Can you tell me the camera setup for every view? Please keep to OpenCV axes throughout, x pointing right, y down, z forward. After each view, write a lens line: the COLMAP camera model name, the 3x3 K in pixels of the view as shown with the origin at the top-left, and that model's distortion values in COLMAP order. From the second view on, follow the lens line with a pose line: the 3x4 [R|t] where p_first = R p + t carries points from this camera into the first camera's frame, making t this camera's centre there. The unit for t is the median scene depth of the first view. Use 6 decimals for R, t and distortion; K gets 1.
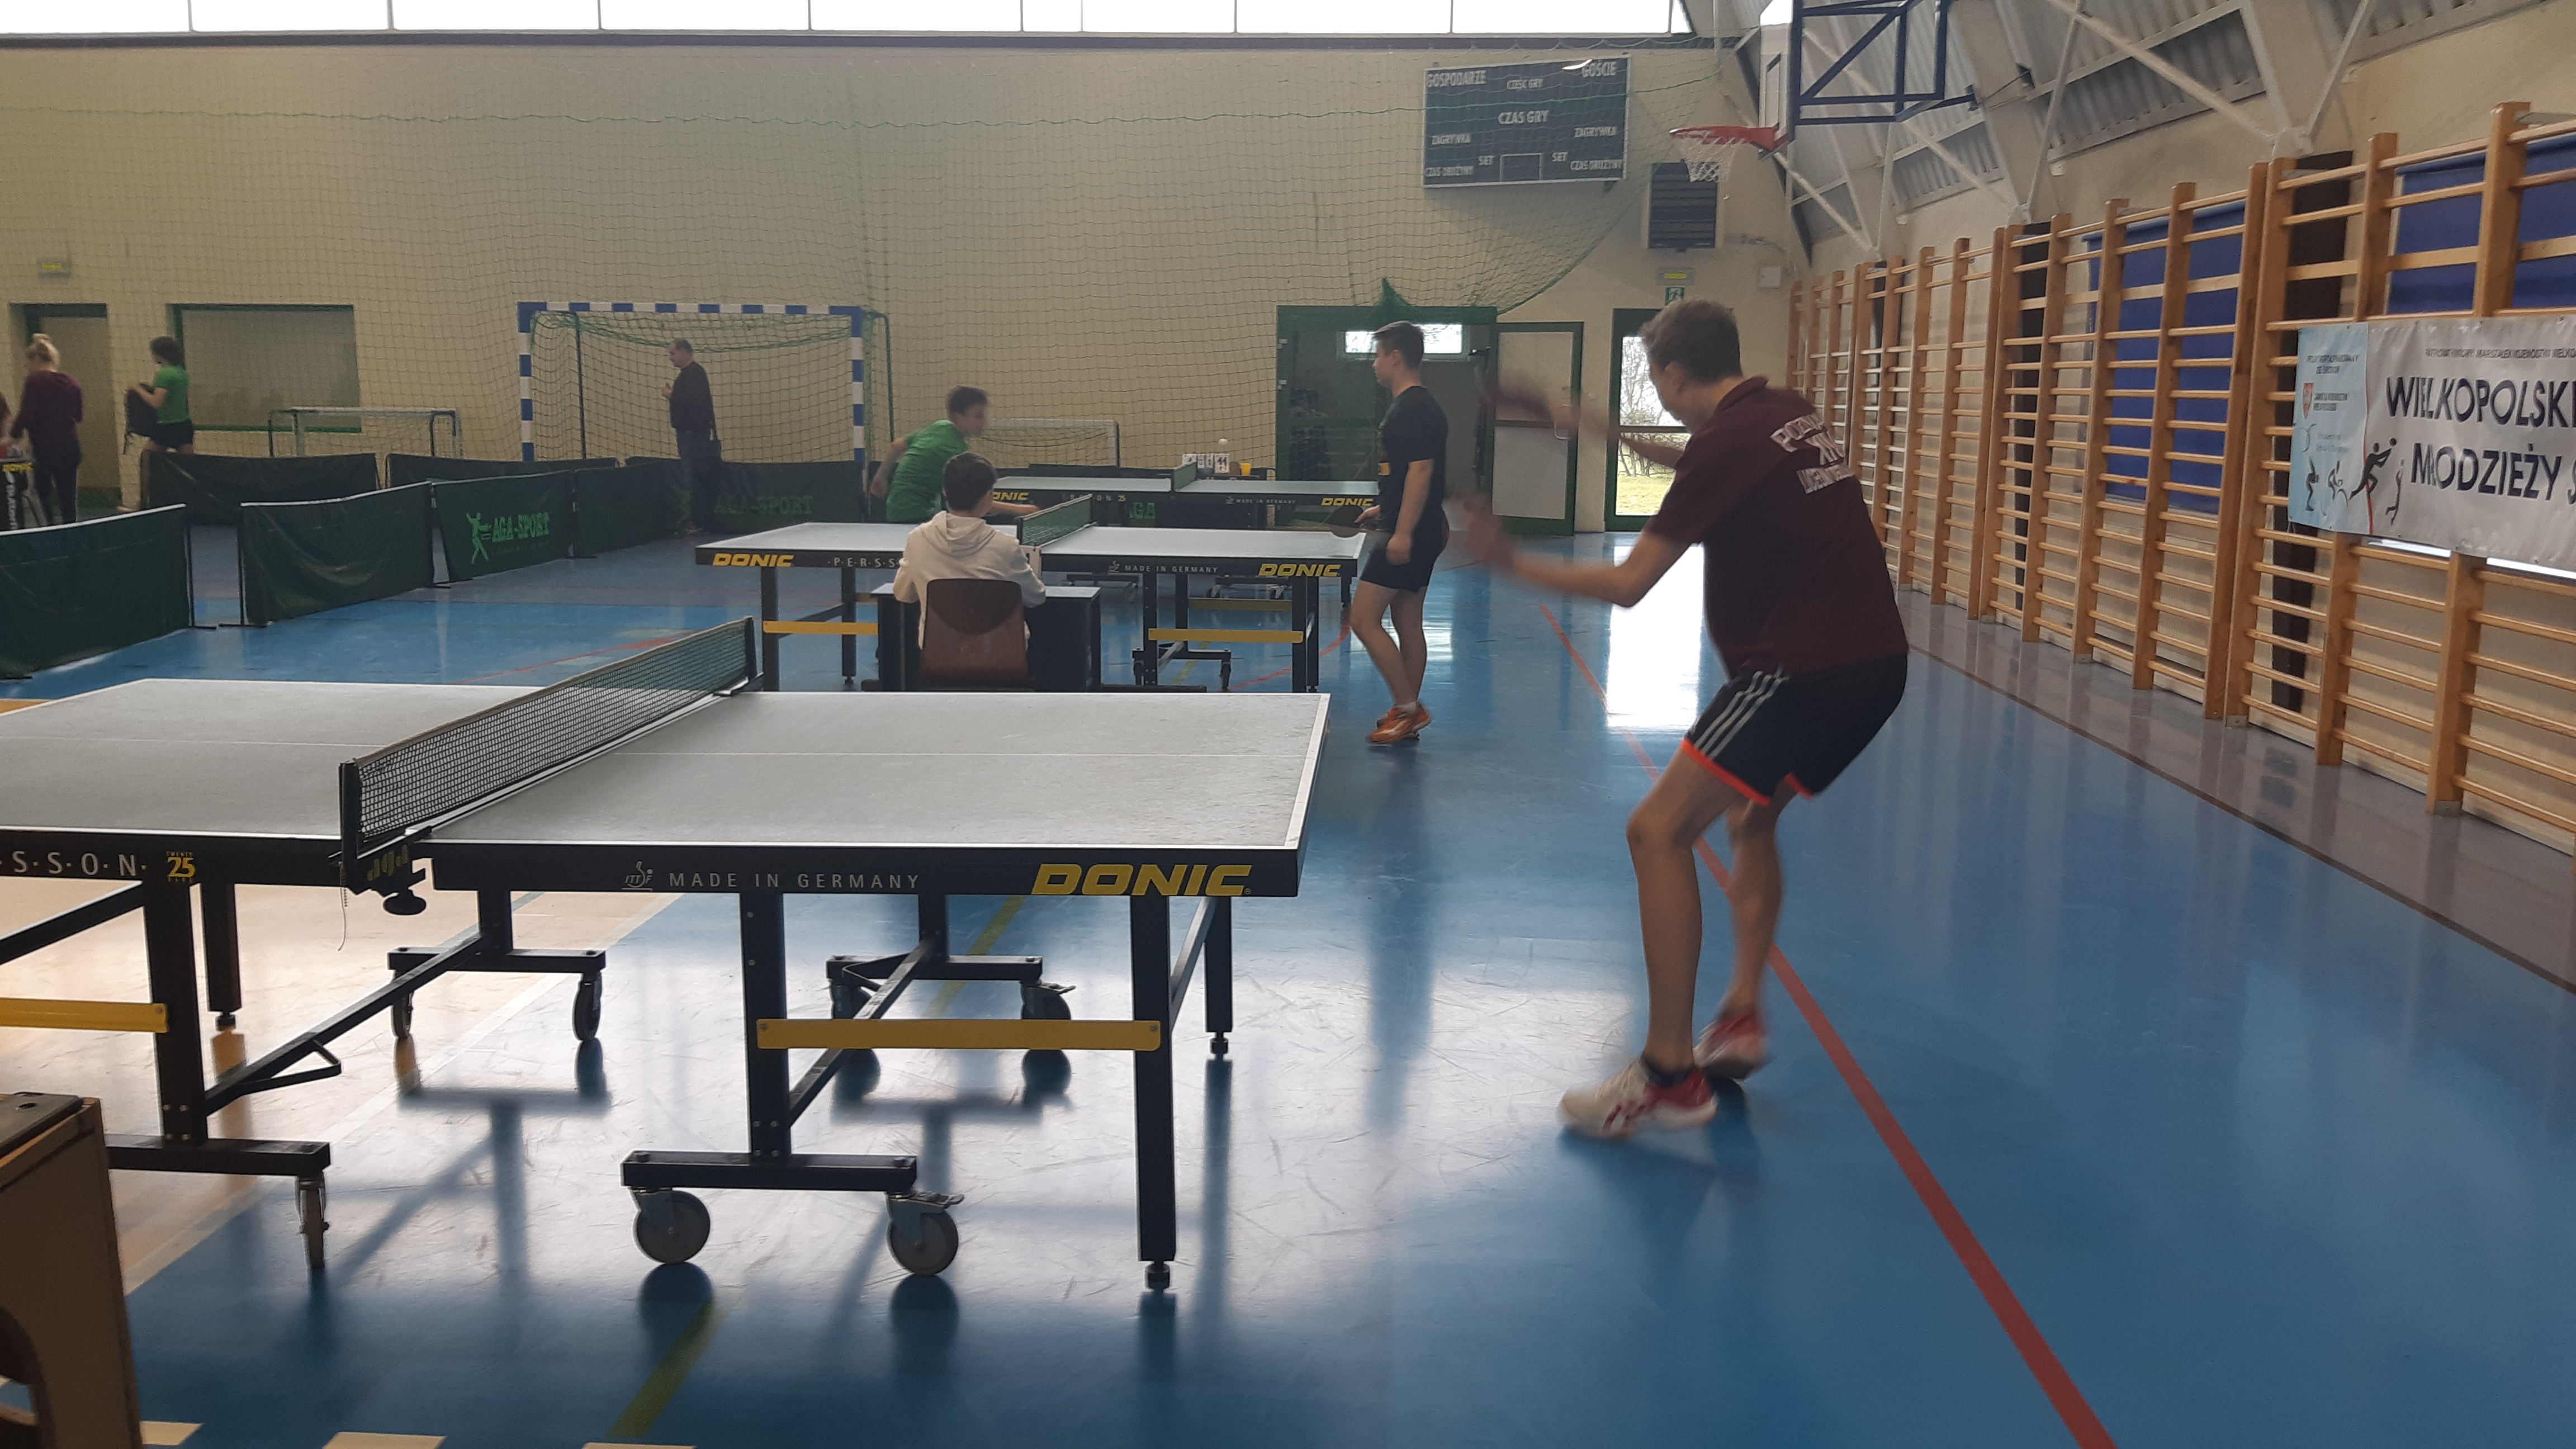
lens RADIAL K [[1997.7, 0, 1300.2], [0, 1997.7, 721.7], [0, 0, 1]] dist [0.099809, -0.199176]
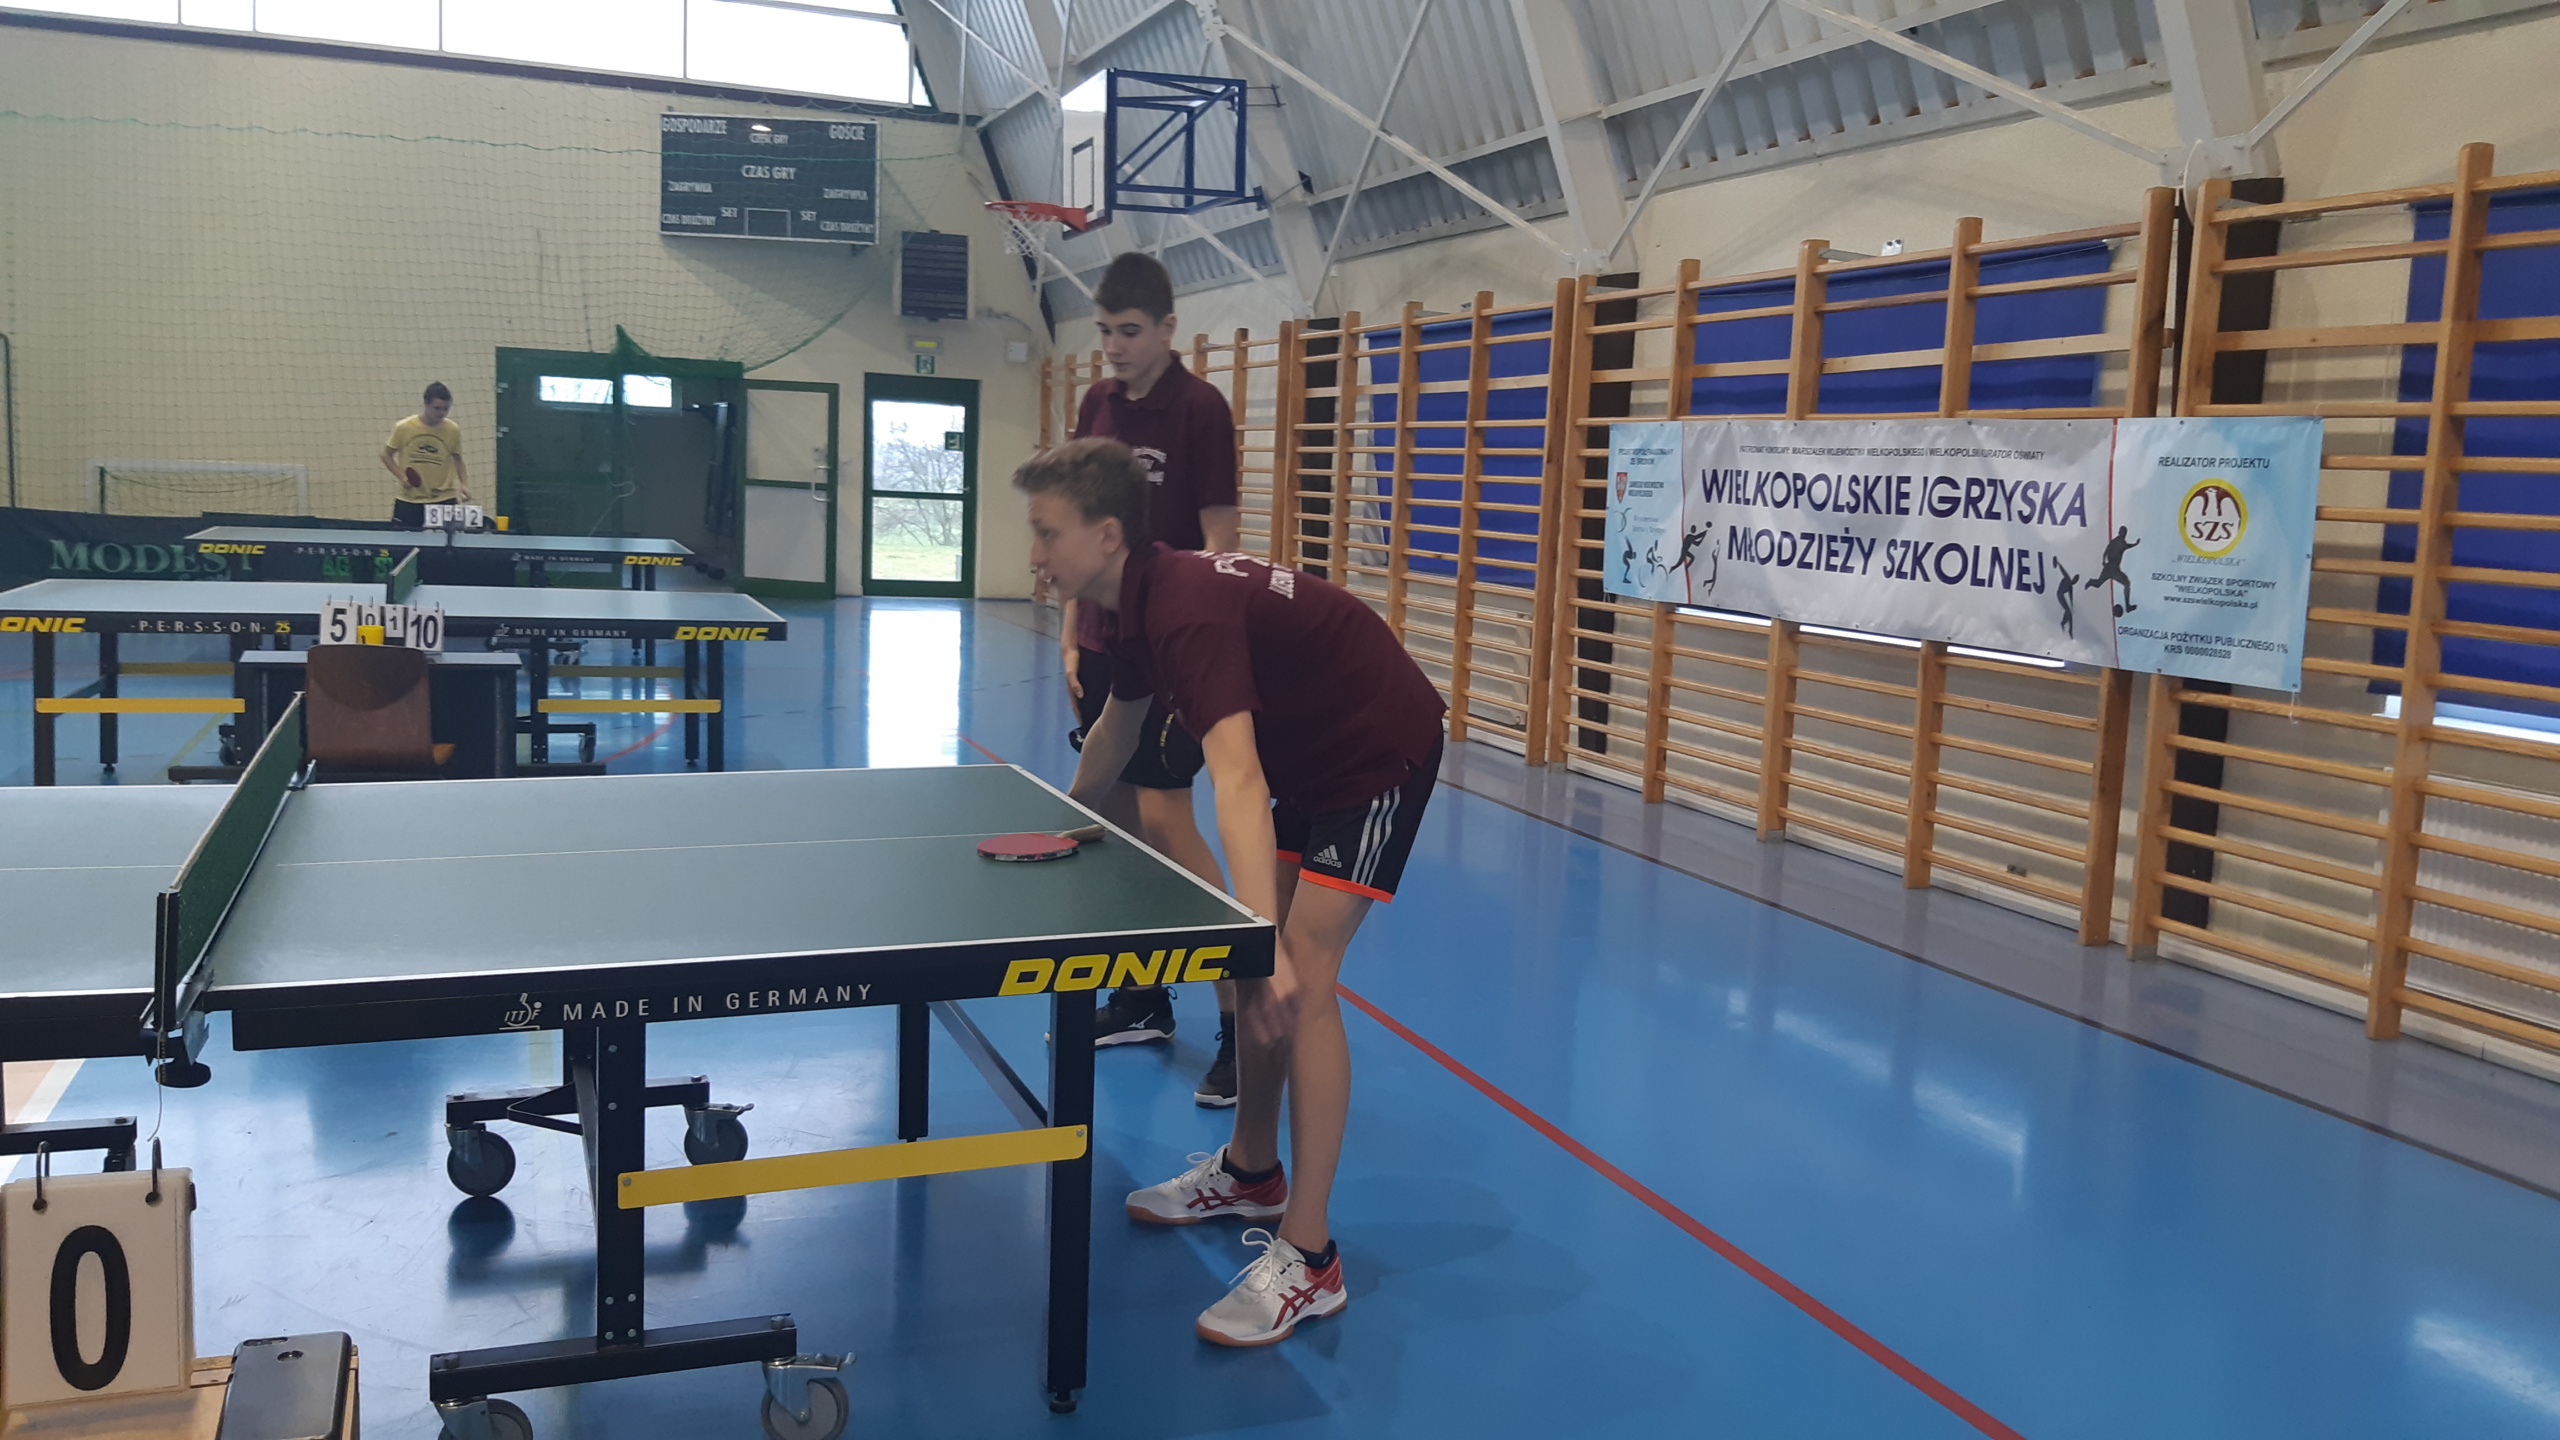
lens RADIAL K [[1980.5, 0, 1285.9], [0, 1980.5, 708.6], [0, 0, 1]] dist [0.109943, -0.202713]
pose [[0.912952, -0.017392, 0.407697, -0.129666], [0.032770, 0.998989, -0.030766, -0.003836], [-0.406750, 0.041448, 0.912599, 0.043984]]
